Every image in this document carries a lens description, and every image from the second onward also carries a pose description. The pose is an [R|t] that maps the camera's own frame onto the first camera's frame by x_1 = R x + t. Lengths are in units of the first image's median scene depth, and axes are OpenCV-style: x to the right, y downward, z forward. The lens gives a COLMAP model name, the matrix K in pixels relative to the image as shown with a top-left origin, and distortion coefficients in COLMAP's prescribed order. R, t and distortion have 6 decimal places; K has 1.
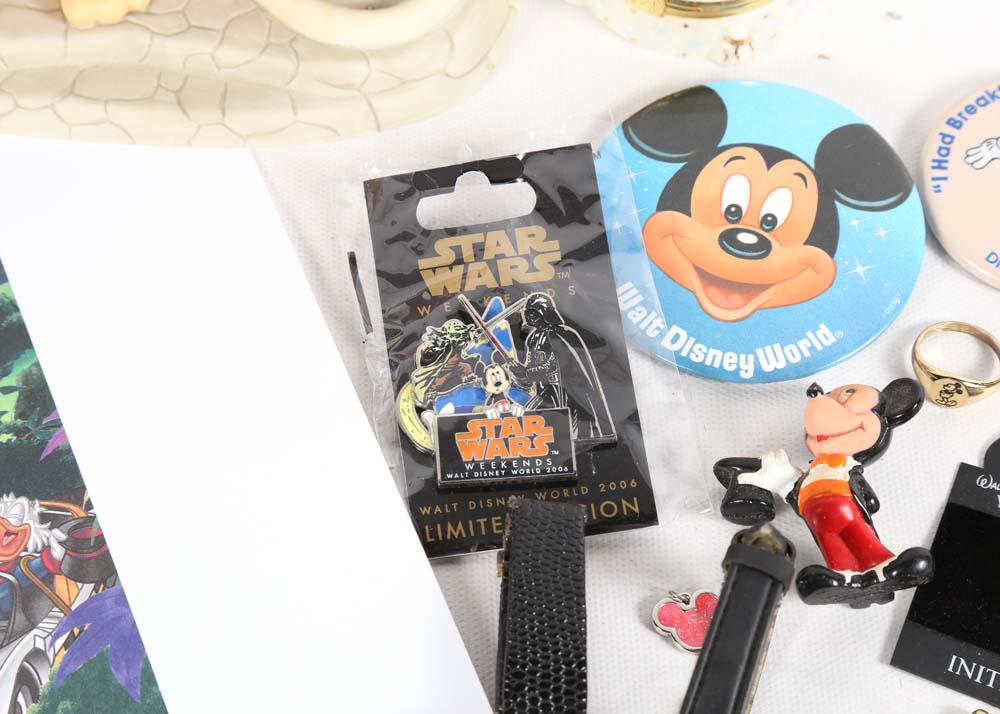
lens RADIAL K [[3000.7, 0, 505.8], [0, 3000.7, 305.1], [0, 0, 1]] dist [0.464987, 0.000000]
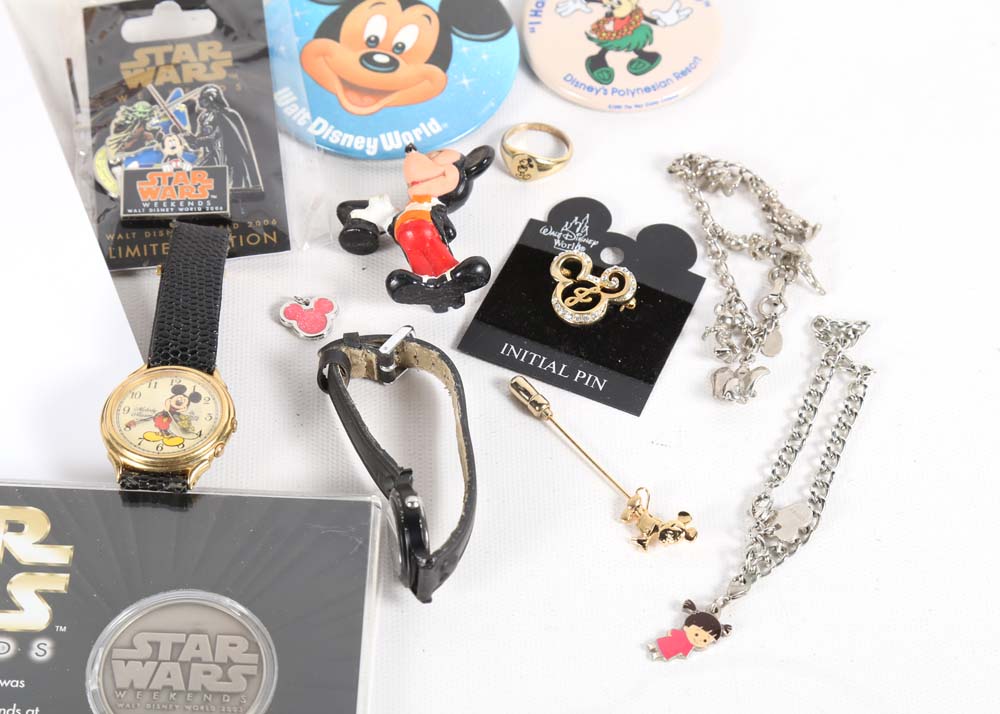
lens RADIAL K [[3000.7, 0, 512.1], [0, 3000.7, 313.4], [0, 0, 1]] dist [0.464987, 0.000000]
pose [[0.999752, 0.014779, -0.016678, 0.163794], [-0.016655, 0.992797, -0.118642, 0.245531], [0.014804, 0.118891, 0.992797, -0.278207]]
